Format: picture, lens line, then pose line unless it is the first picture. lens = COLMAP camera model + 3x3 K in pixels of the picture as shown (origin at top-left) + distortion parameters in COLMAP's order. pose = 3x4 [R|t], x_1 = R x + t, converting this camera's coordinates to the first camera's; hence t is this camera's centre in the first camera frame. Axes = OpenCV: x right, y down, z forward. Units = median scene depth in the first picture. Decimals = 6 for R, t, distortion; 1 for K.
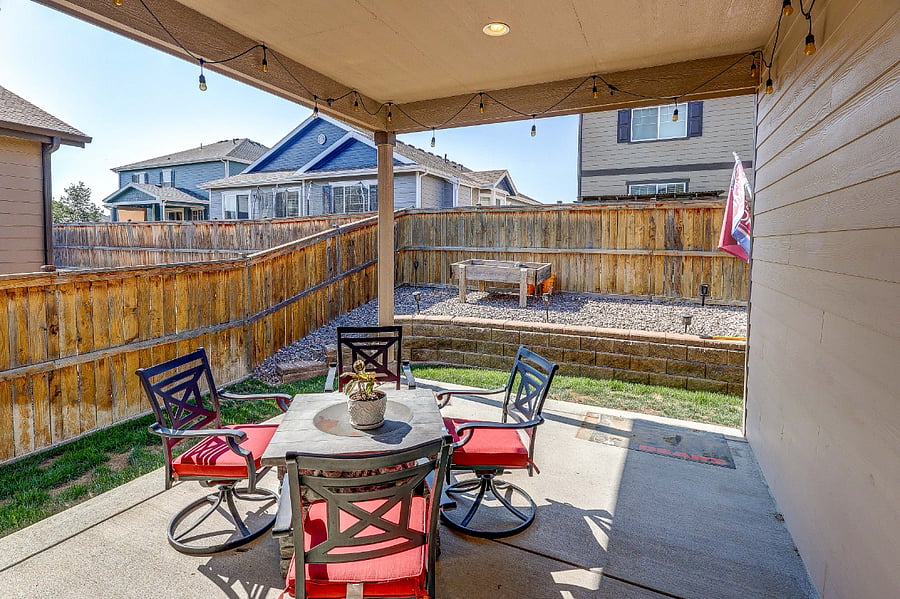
lens RADIAL K [[426.3, 0, 450.0], [0, 426.3, 299.5], [0, 0, 1]] dist [-0.003056, -0.000172]
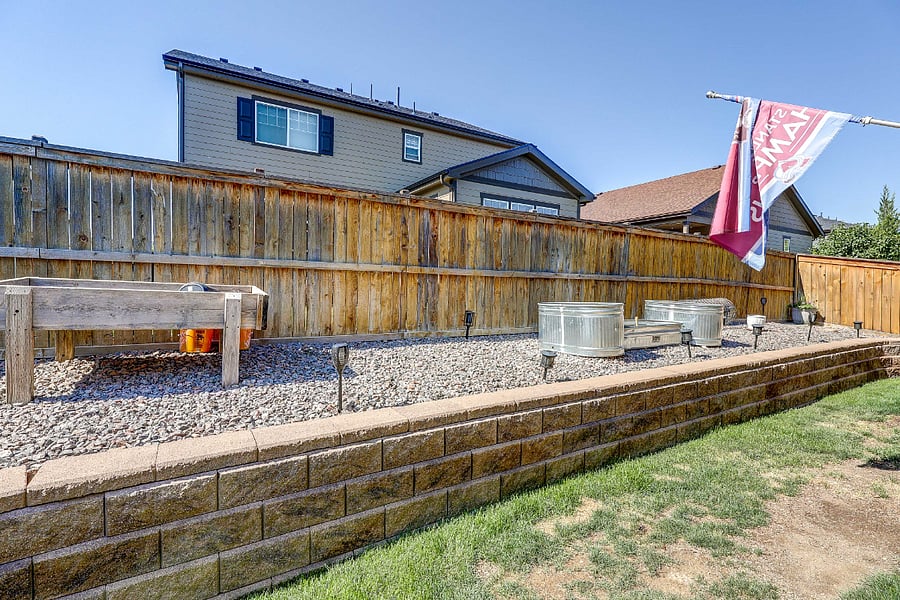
lens RADIAL K [[426.3, 0, 450.0], [0, 426.3, 300.0], [0, 0, 1]] dist [-0.003056, -0.000172]
pose [[0.560142, -0.022783, 0.828083, -0.055400], [0.099442, 0.994243, -0.039911, -0.025199], [-0.822406, 0.104702, 0.559183, 0.546026]]
